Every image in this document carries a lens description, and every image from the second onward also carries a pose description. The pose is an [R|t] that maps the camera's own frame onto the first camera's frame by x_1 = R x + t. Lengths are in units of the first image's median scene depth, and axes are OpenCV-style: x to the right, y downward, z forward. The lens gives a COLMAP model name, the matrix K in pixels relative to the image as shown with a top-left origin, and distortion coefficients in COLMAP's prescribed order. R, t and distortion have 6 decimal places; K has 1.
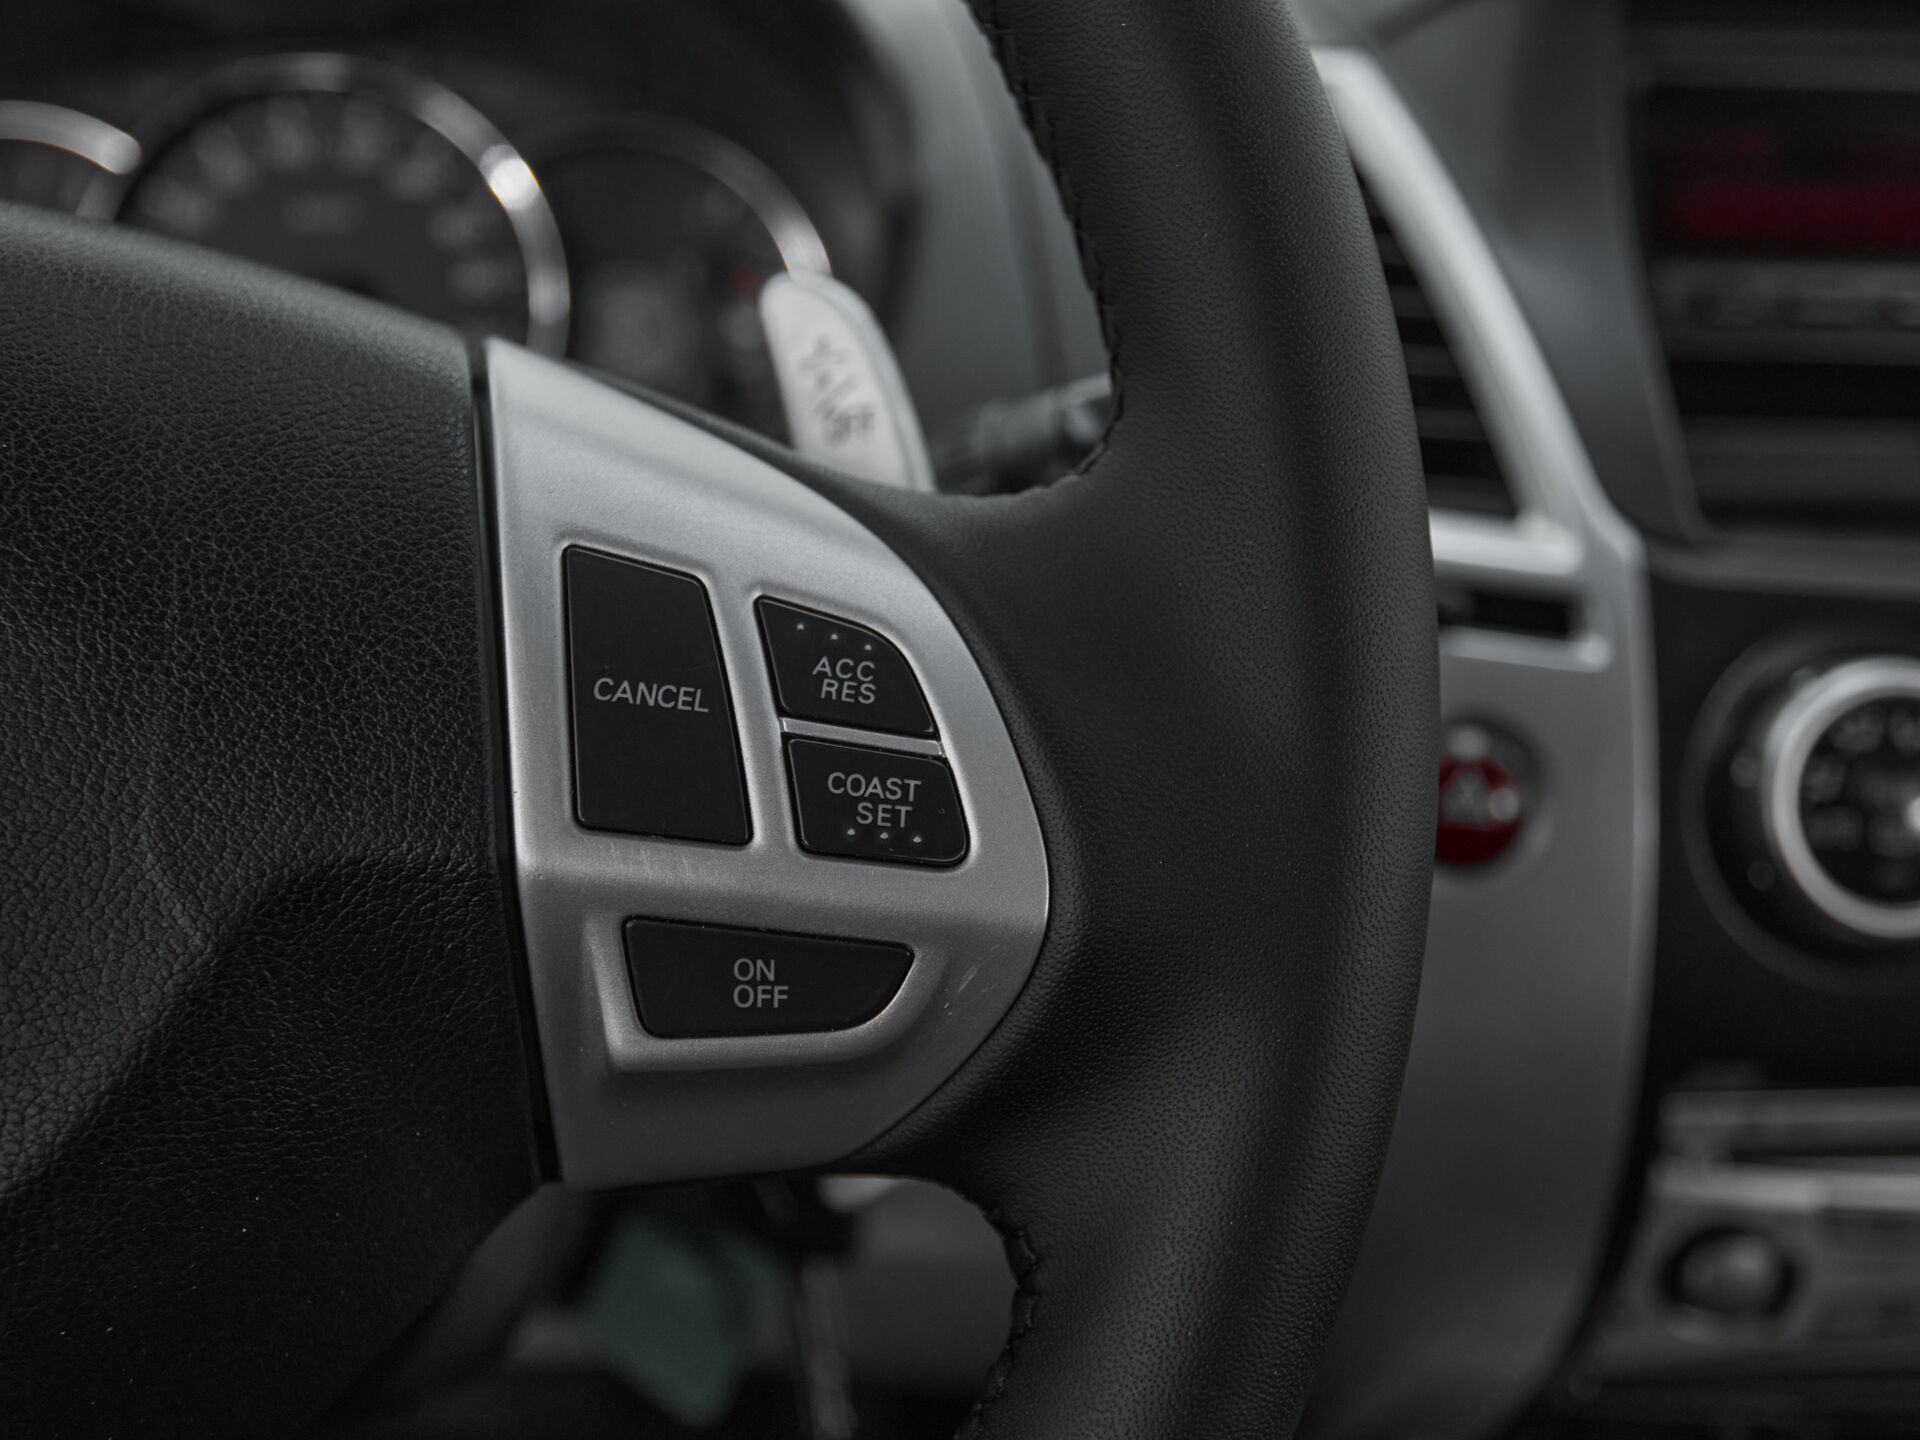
lens RADIAL K [[1956.6, 0, 951.2], [0, 1956.6, 723.6], [0, 0, 1]] dist [-0.015053, 0.000000]
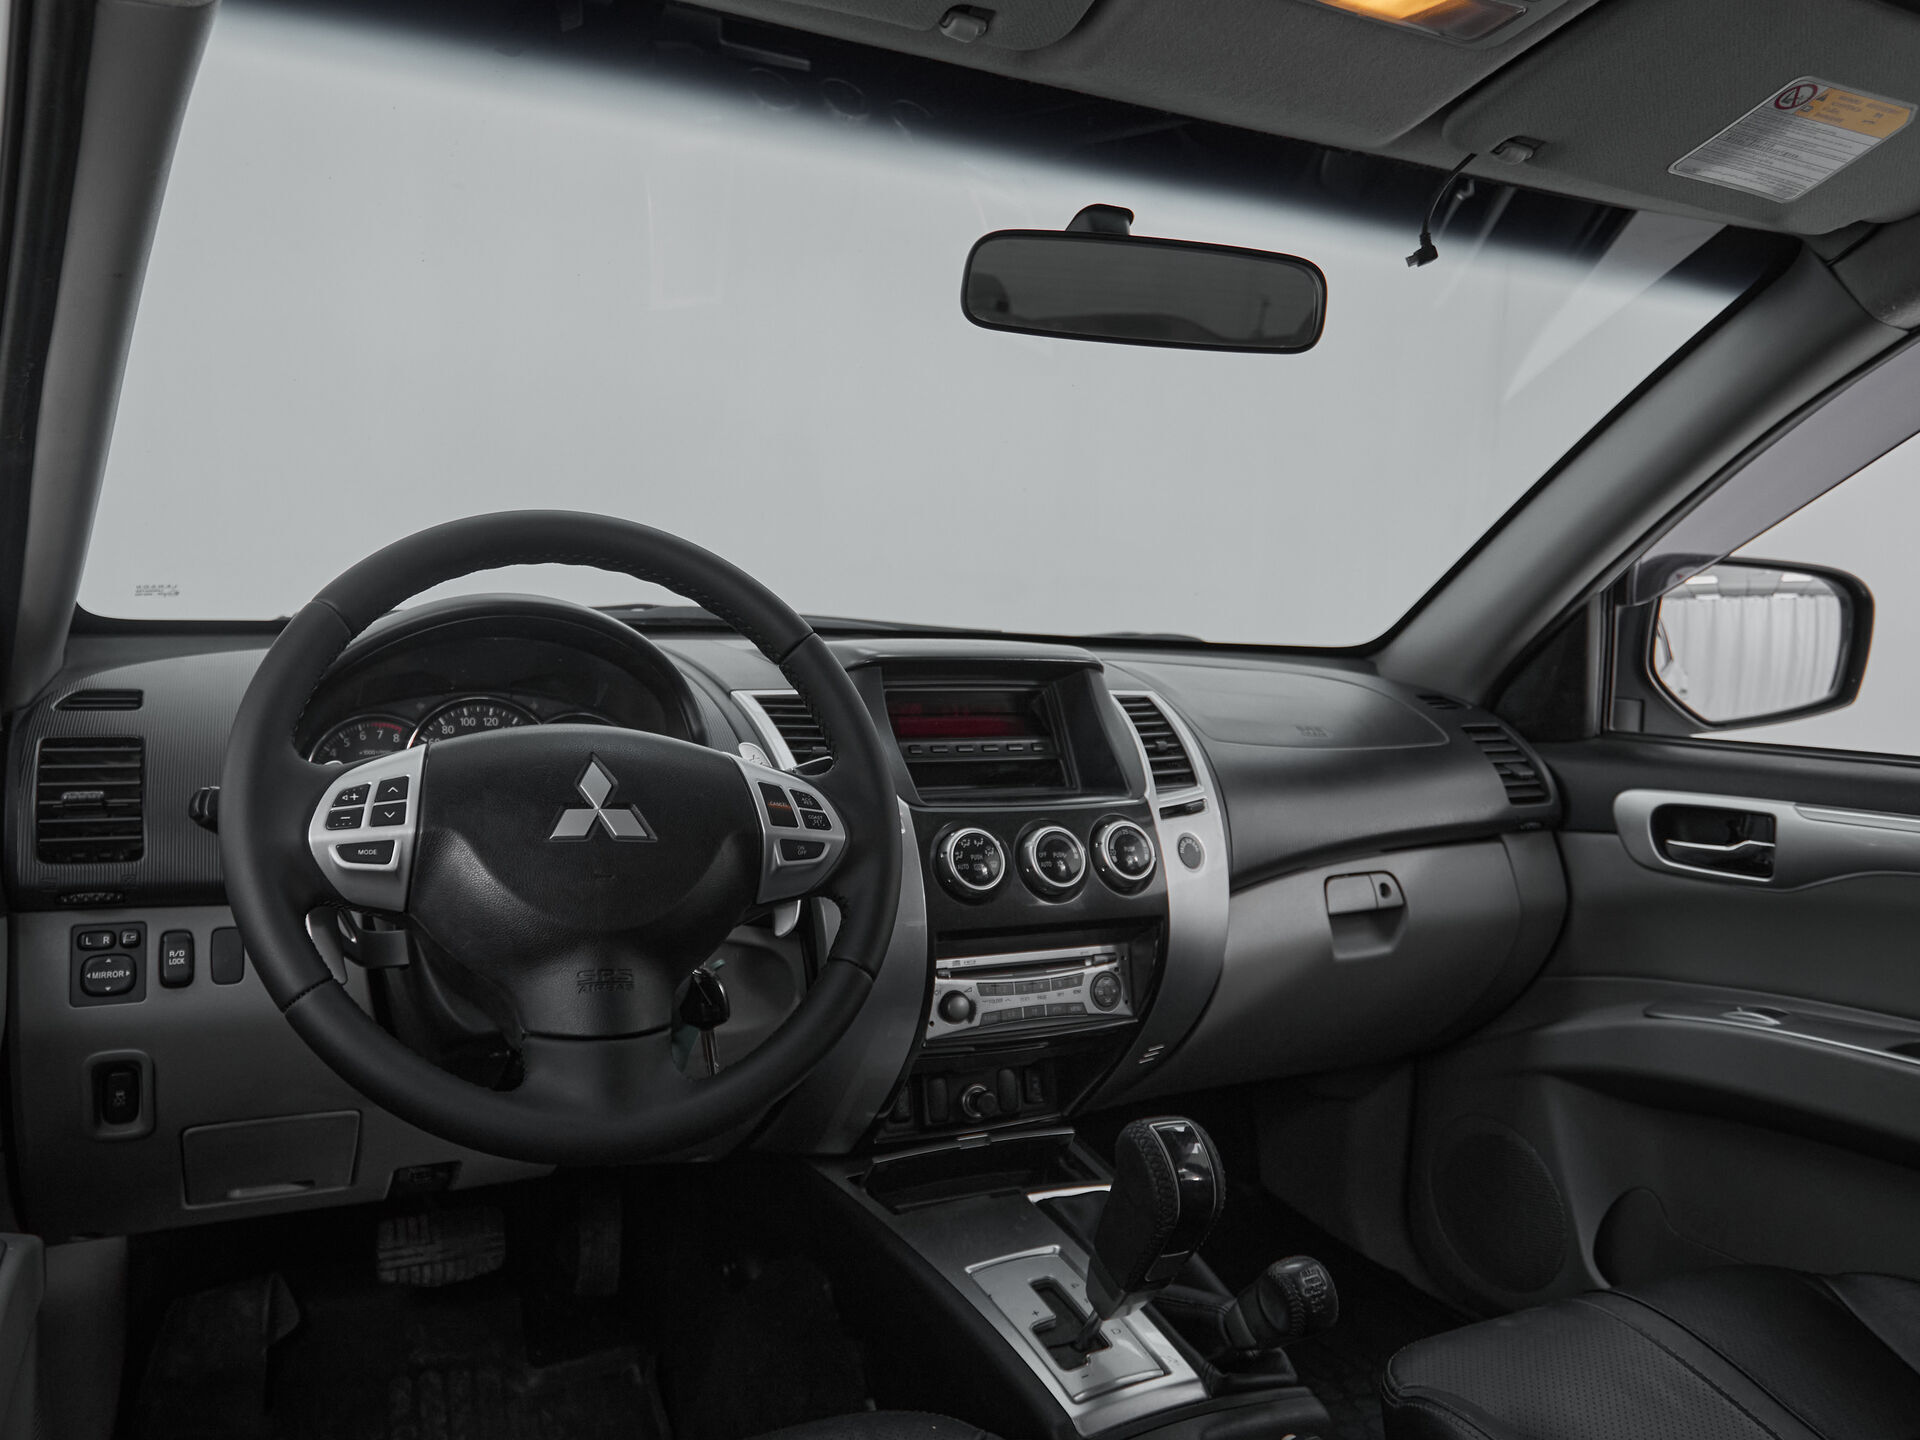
lens RADIAL K [[1341.9, 0, 822.4], [0, 1341.9, 725.3], [0, 0, 1]] dist [-0.008676, -0.006244]
pose [[0.941143, -0.031456, 0.336542, -0.748673], [0.122454, 0.959754, -0.252739, 0.431132], [-0.315047, 0.279075, 0.907118, -1.509925]]
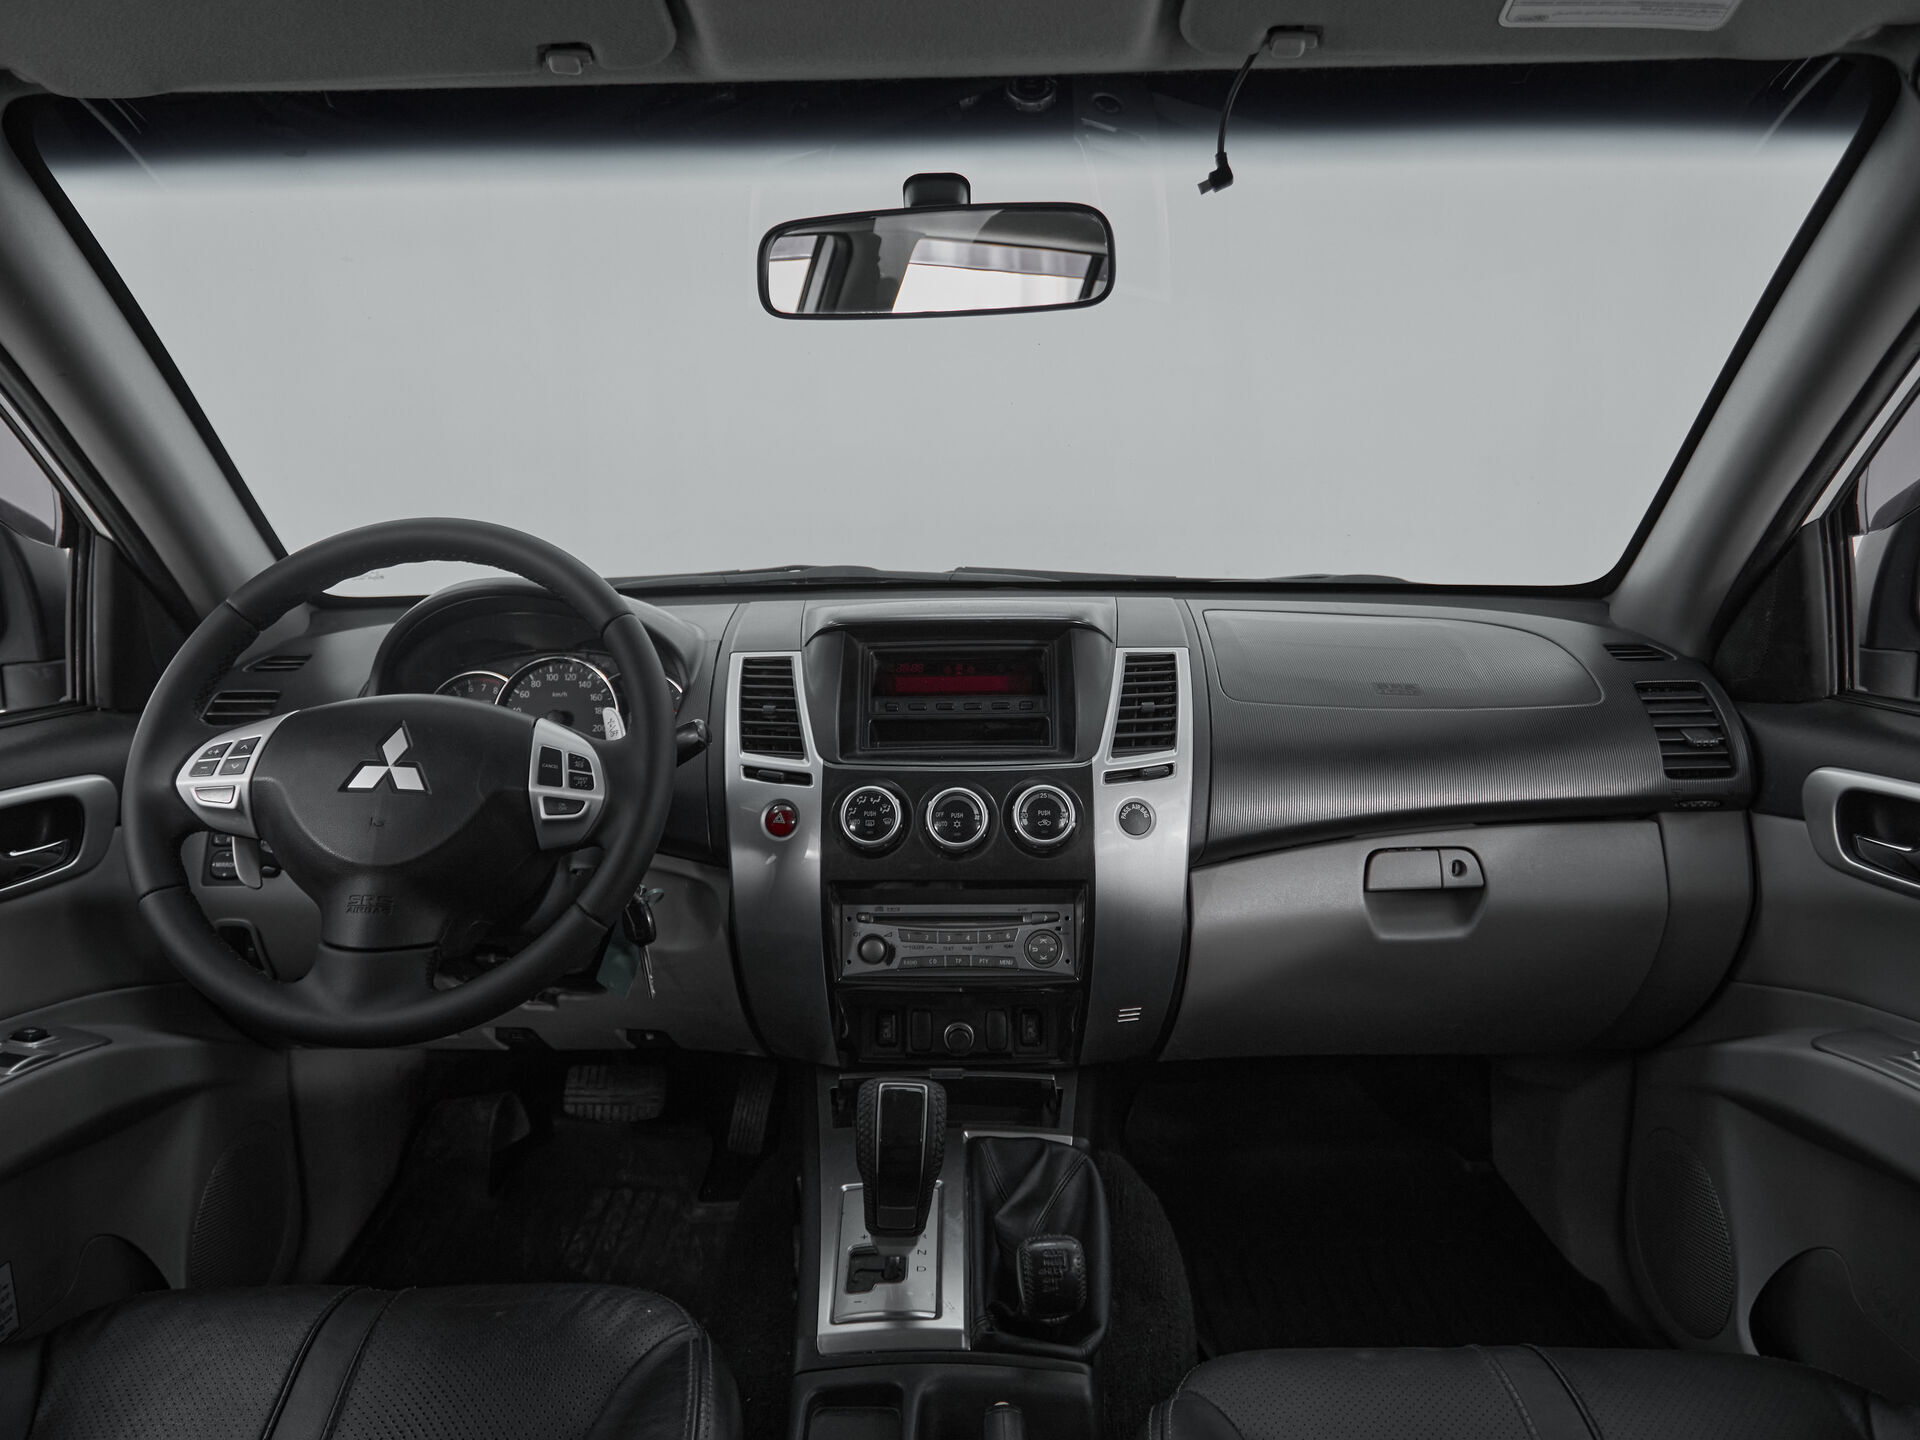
lens RADIAL K [[1216.3, 0, 934.7], [0, 1216.3, 710.9], [0, 0, 1]] dist [-0.008998, 0.000340]
pose [[0.995007, -0.027431, -0.095965, 0.869318], [0.005389, 0.974854, -0.222780, 0.408469], [0.099663, 0.221151, 0.970134, -1.655546]]
